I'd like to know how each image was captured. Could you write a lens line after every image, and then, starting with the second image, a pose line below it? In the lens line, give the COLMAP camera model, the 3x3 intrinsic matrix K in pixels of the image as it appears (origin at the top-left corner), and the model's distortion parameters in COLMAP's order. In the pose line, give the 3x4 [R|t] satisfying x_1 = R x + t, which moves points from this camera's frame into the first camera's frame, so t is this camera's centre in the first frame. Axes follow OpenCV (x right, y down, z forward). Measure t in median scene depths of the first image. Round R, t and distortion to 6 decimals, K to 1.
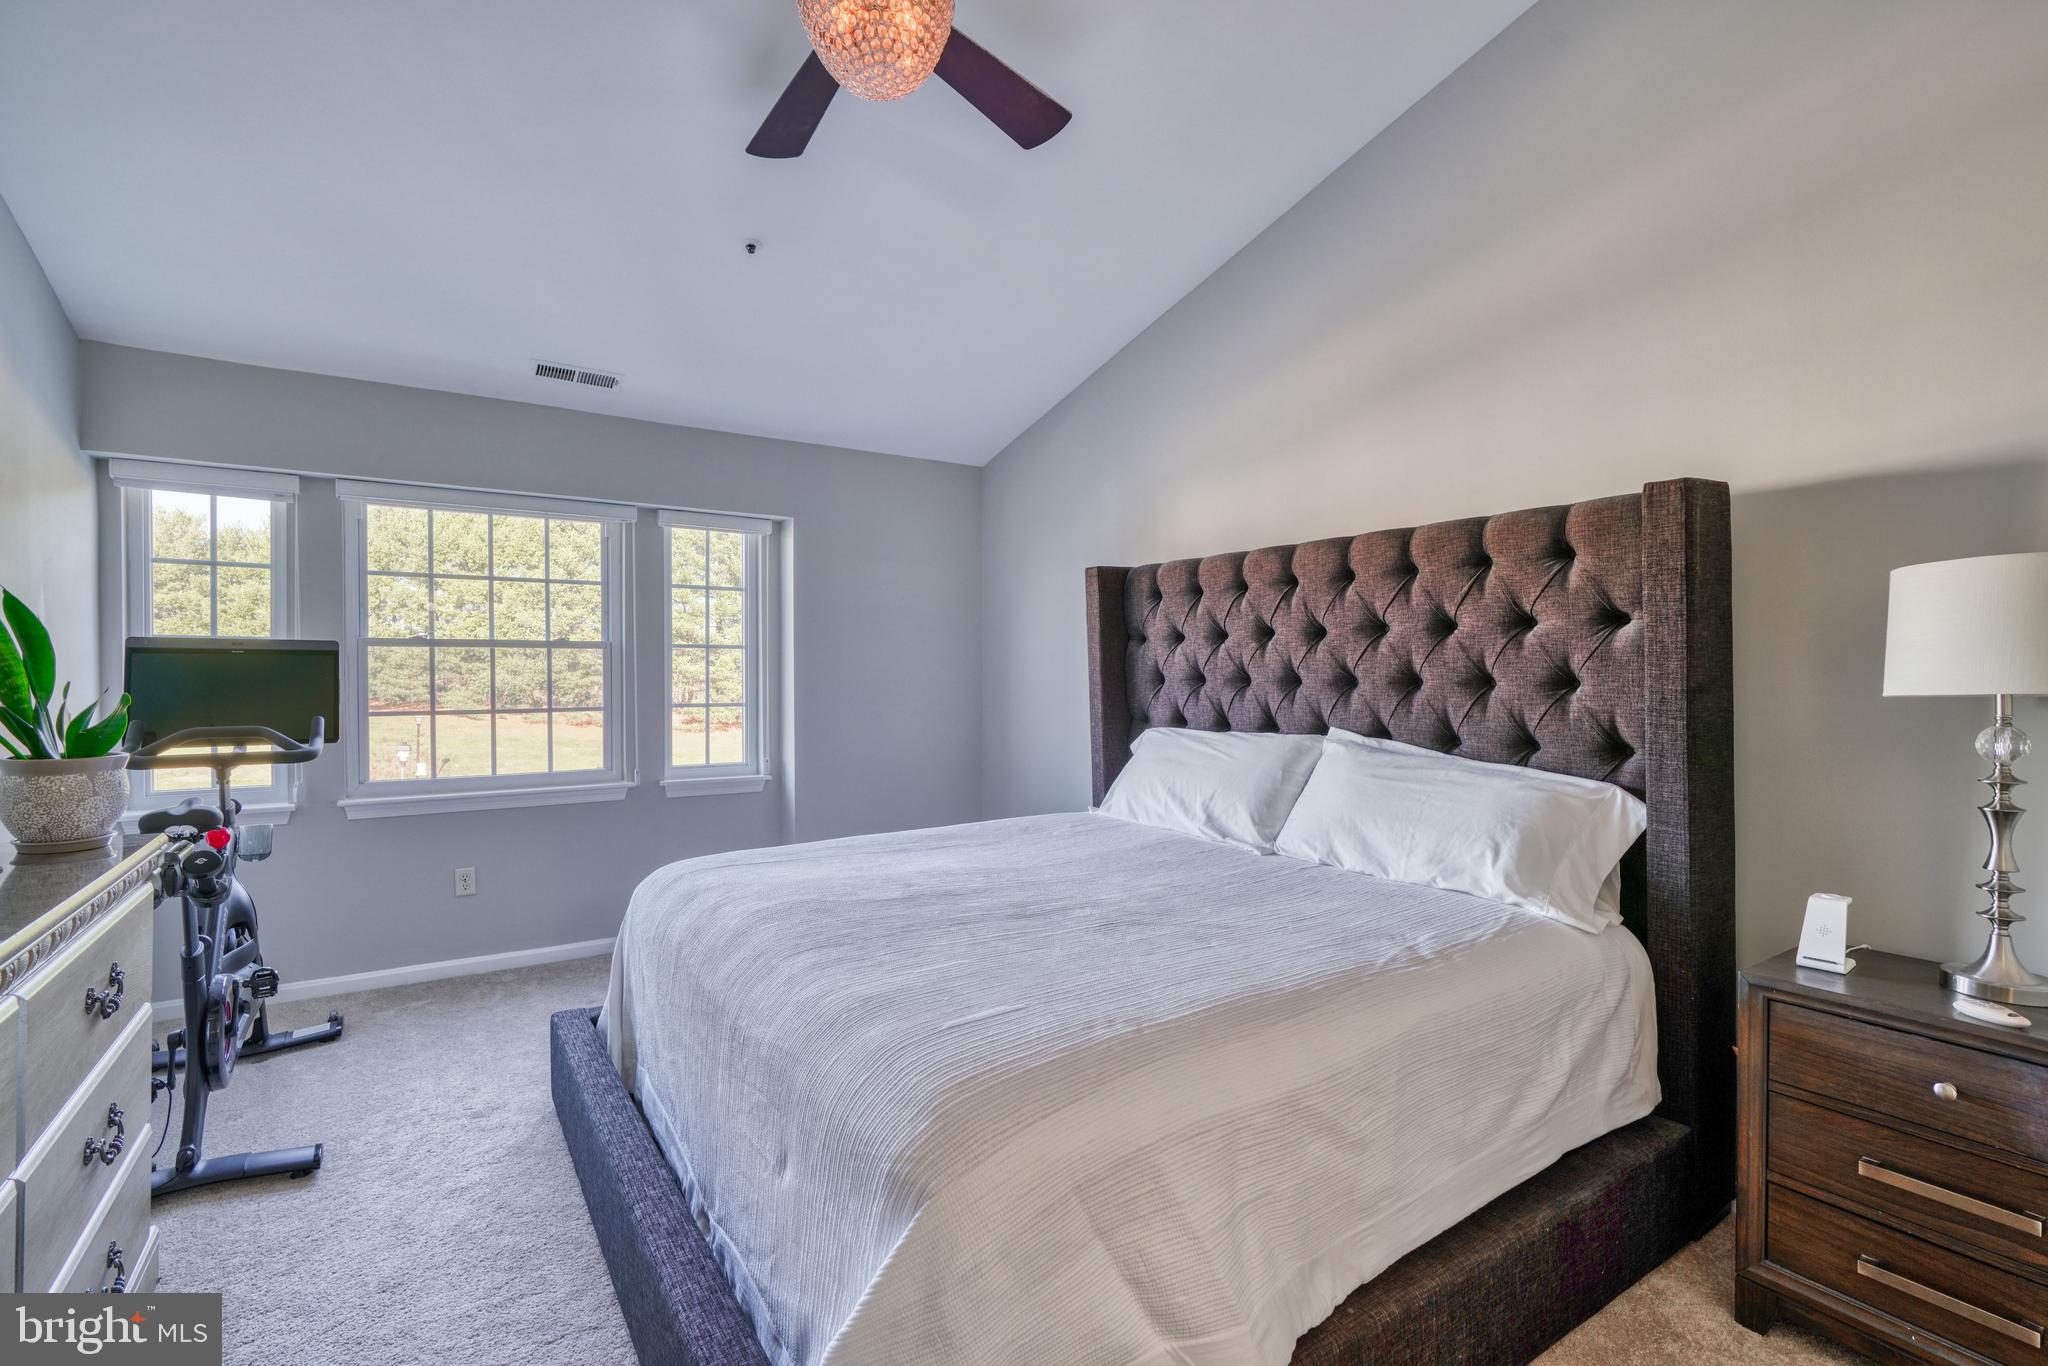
lens RADIAL K [[934.1, 0, 1028.8], [0, 934.1, 680.2], [0, 0, 1]] dist [-0.011195, 0.005976]
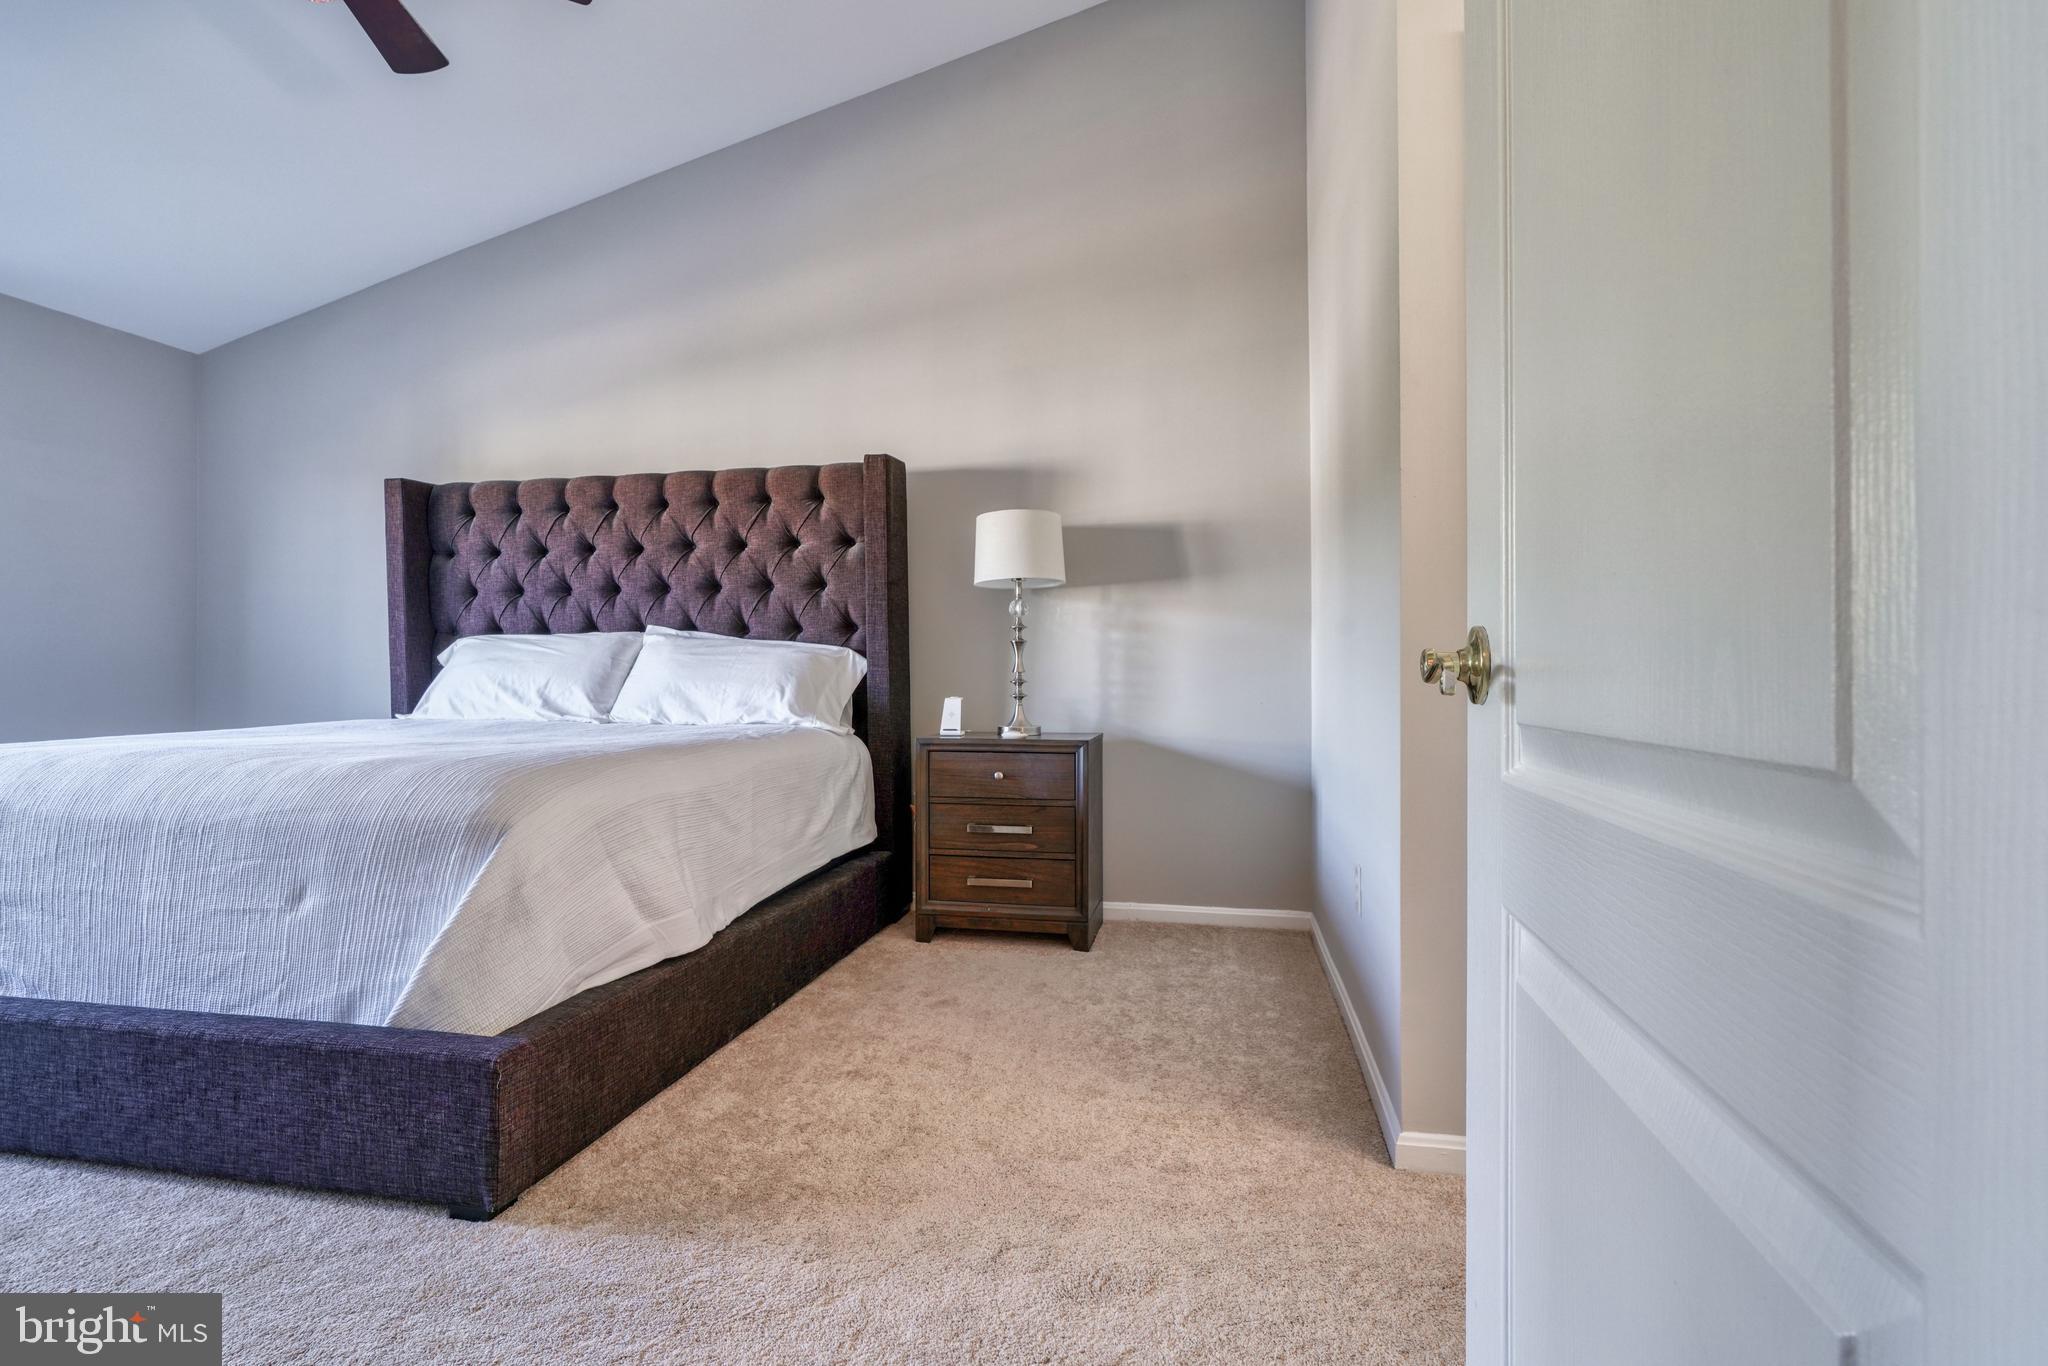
lens RADIAL K [[934.1, 0, 1021.9], [0, 934.1, 677.1], [0, 0, 1]] dist [-0.011195, 0.005976]
pose [[0.703459, -0.017781, 0.710514, -0.287841], [0.011009, 0.999840, 0.014122, 0.145061], [-0.710651, -0.002113, 0.703542, -0.319518]]
